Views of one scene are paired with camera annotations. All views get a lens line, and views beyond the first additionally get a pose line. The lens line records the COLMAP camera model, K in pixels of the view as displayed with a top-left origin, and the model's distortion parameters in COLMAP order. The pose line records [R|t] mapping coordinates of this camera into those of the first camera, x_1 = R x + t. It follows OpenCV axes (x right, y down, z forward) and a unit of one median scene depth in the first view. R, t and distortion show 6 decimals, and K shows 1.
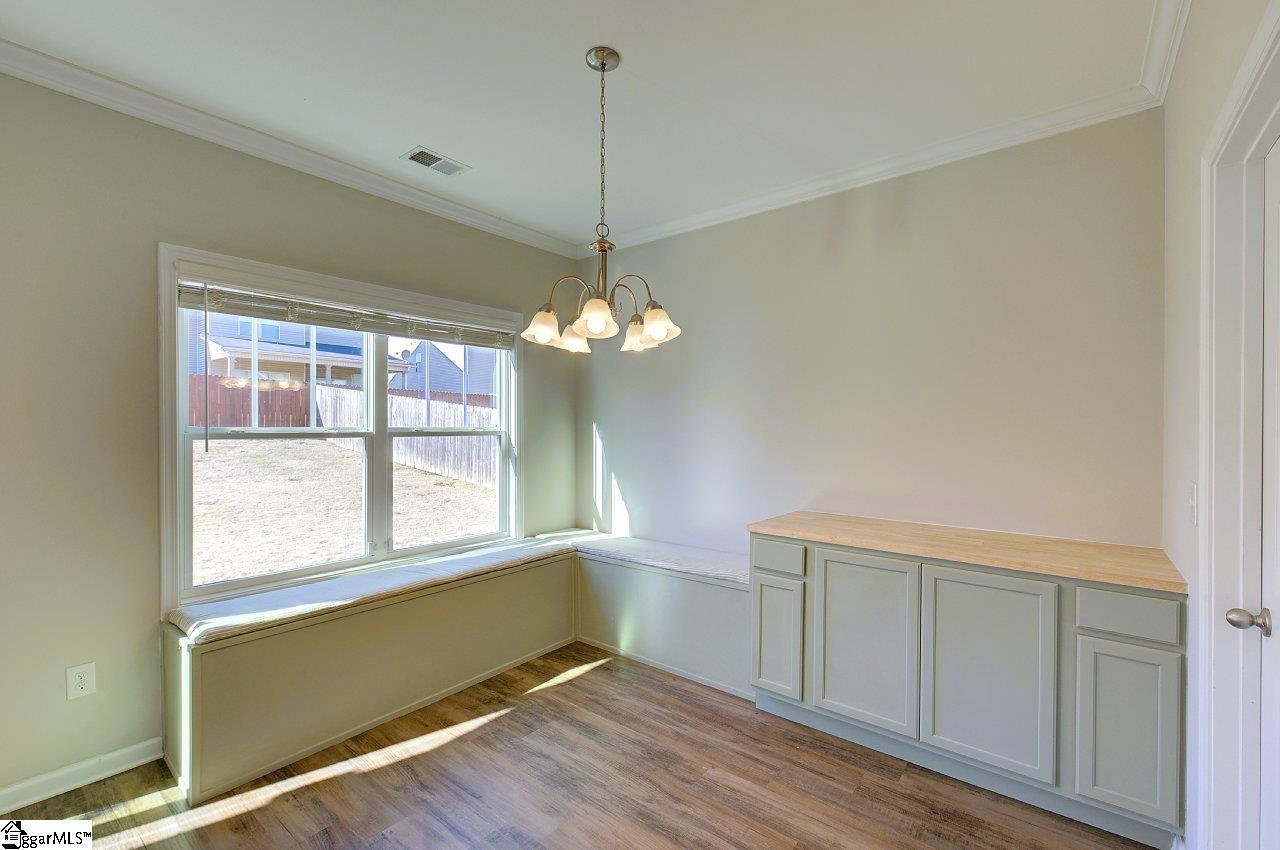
lens RADIAL K [[547.3, 0, 648.3], [0, 547.3, 427.9], [0, 0, 1]] dist [-0.000844, 0.001518]
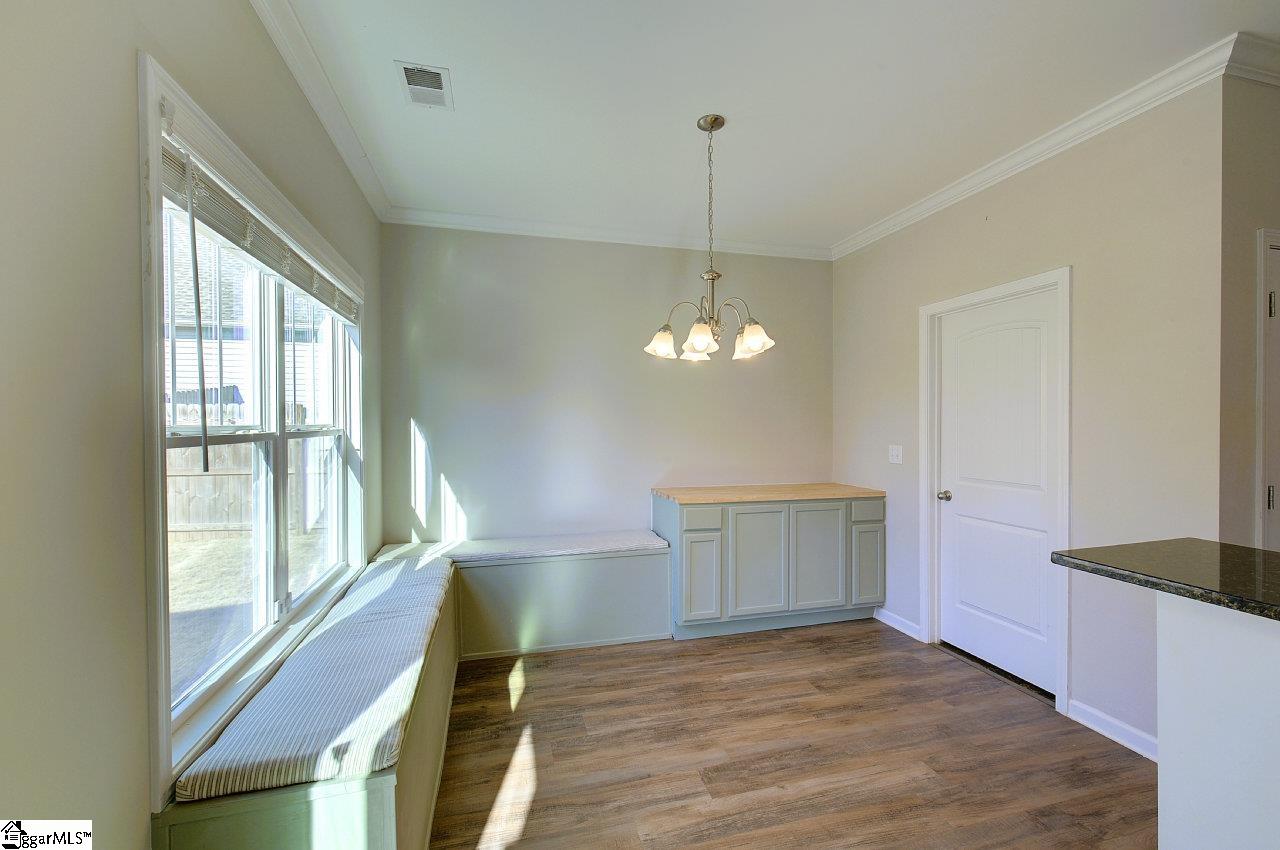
lens RADIAL K [[547.3, 0, 649.2], [0, 547.3, 427.0], [0, 0, 1]] dist [-0.000844, 0.001518]
pose [[0.590891, -0.011136, 0.806675, -0.917005], [0.004480, 0.999935, 0.010522, -0.005253], [-0.806739, -0.002603, 0.590902, 0.302882]]
